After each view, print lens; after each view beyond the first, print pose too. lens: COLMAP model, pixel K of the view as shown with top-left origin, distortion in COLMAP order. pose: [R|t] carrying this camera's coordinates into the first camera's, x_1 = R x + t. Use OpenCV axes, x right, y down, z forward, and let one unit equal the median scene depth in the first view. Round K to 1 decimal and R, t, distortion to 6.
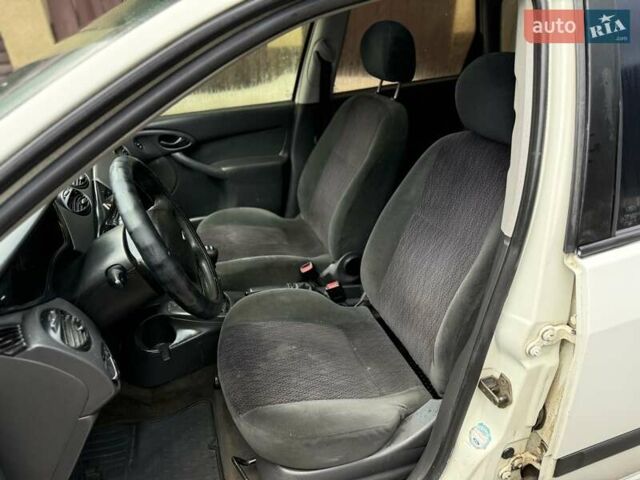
lens RADIAL K [[438.5, 0, 317.5], [0, 438.5, 243.7], [0, 0, 1]] dist [0.032914, -0.014246]
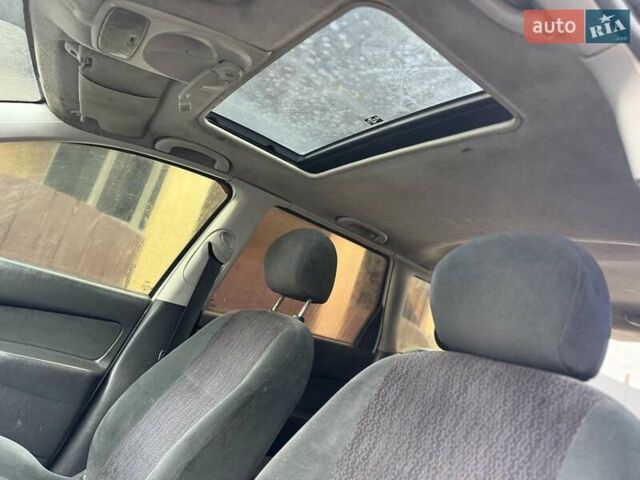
lens RADIAL K [[438.5, 0, 318.3], [0, 438.5, 236.3], [0, 0, 1]] dist [0.032914, -0.014246]
pose [[0.897463, 0.372162, 0.236761, -0.016536], [-0.142639, 0.752791, -0.642620, 0.033291], [-0.417391, 0.542956, 0.728687, 0.305236]]
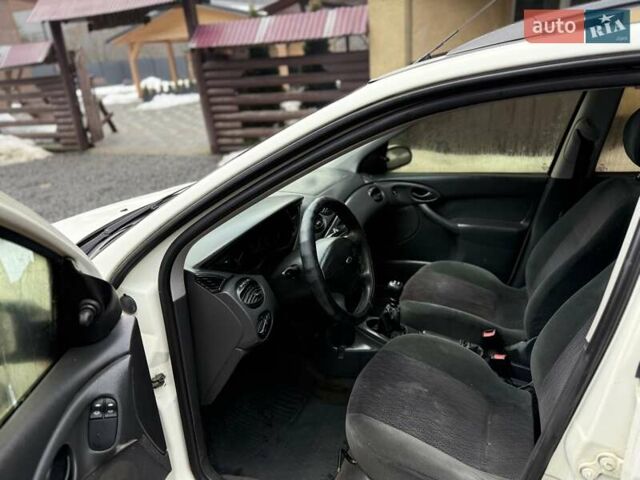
lens RADIAL K [[438.5, 0, 321.2], [0, 438.5, 237.9], [0, 0, 1]] dist [0.032914, -0.014246]
pose [[0.758974, 0.218904, -0.613220, 0.209525], [-0.293045, 0.955857, -0.021480, -0.016700], [0.581449, 0.196004, 0.789620, -0.059119]]
